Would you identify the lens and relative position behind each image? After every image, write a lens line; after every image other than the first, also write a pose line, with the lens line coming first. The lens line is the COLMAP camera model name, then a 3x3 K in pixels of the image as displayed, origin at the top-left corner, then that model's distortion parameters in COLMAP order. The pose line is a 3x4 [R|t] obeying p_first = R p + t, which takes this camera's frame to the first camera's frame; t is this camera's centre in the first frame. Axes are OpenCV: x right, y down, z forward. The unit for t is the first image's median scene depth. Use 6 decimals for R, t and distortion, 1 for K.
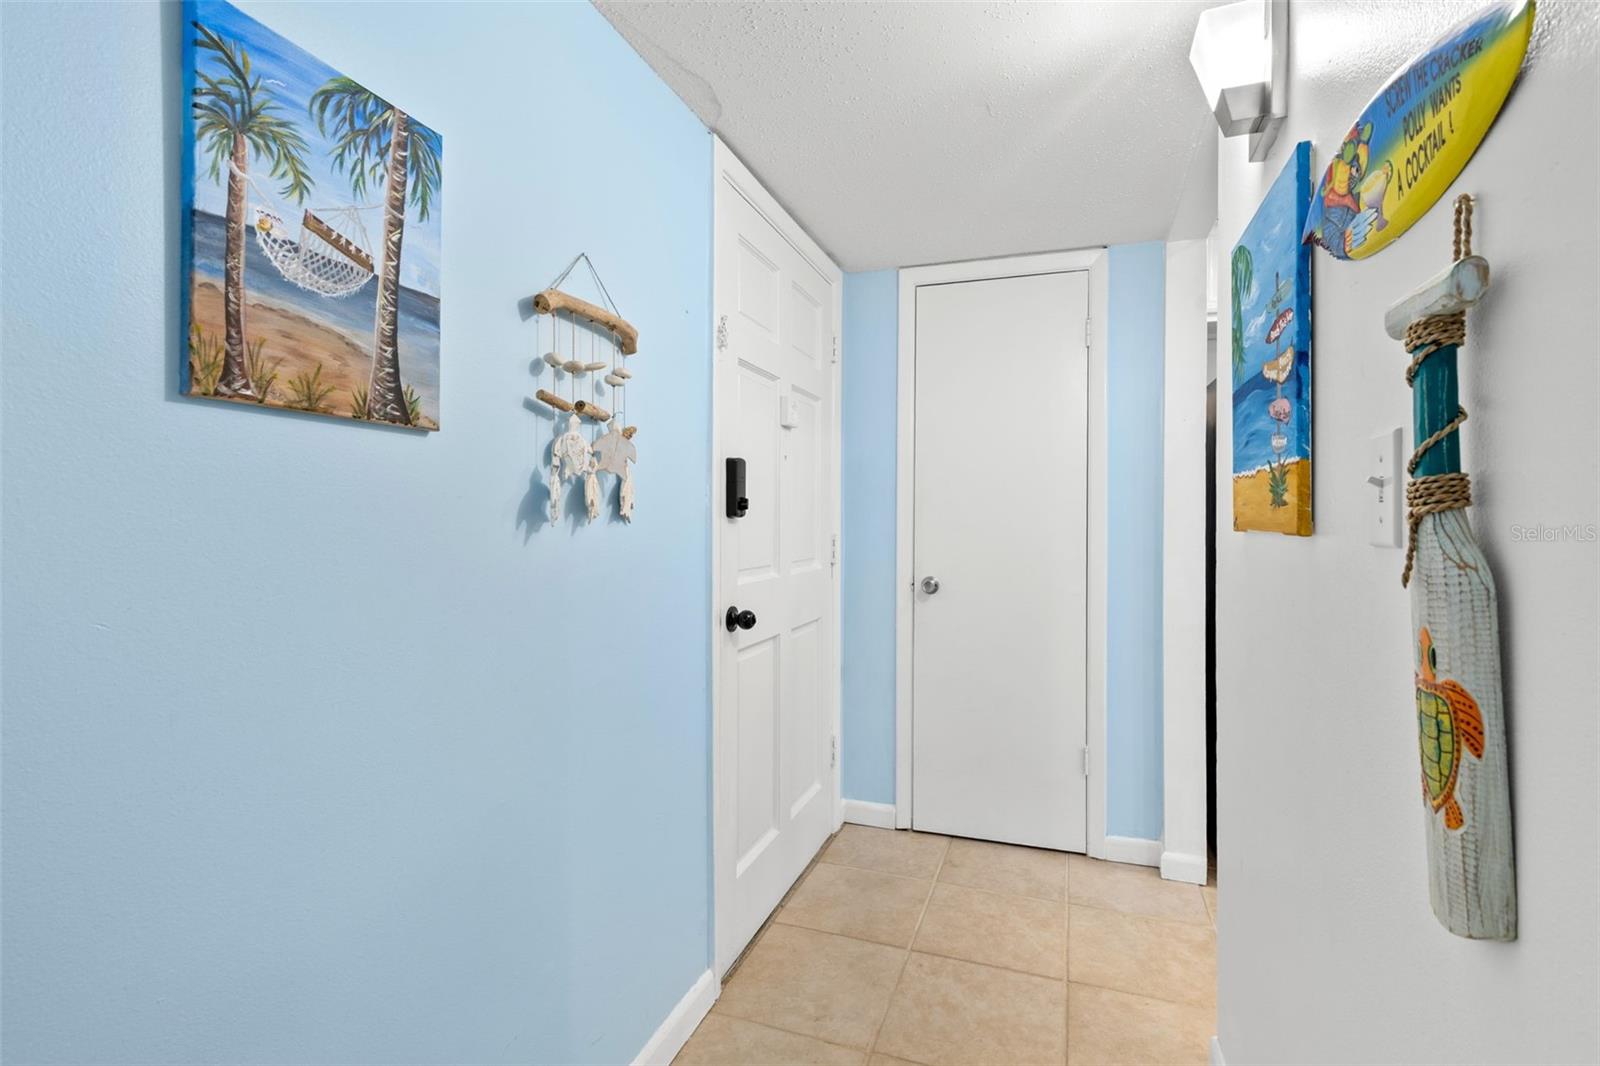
lens RADIAL K [[739.5, 0, 812.3], [0, 739.5, 522.8], [0, 0, 1]] dist [0.005806, 0.000031]
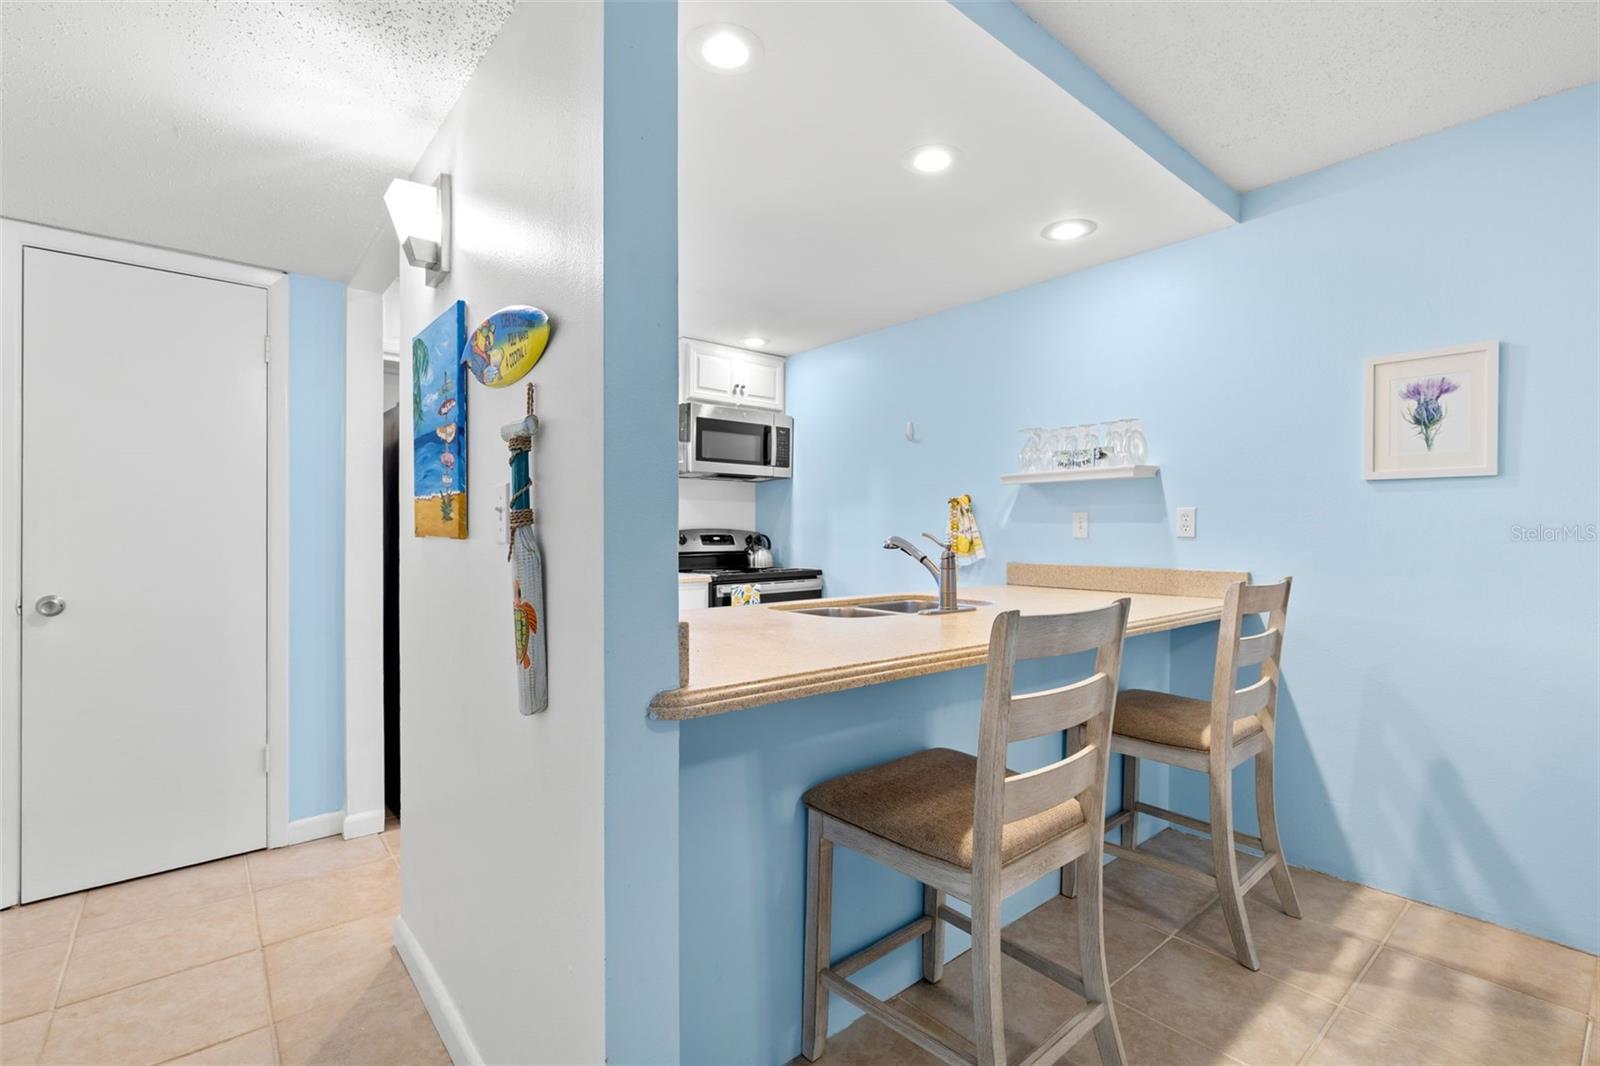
lens RADIAL K [[720.7, 0, 813.3], [0, 720.7, 530.2], [0, 0, 1]] dist [-0.000219, -0.000273]
pose [[0.499379, -0.002388, 0.866381, -0.309158], [0.002627, 0.999996, 0.001242, -0.001780], [-0.866380, 0.001656, 0.499383, -0.439308]]
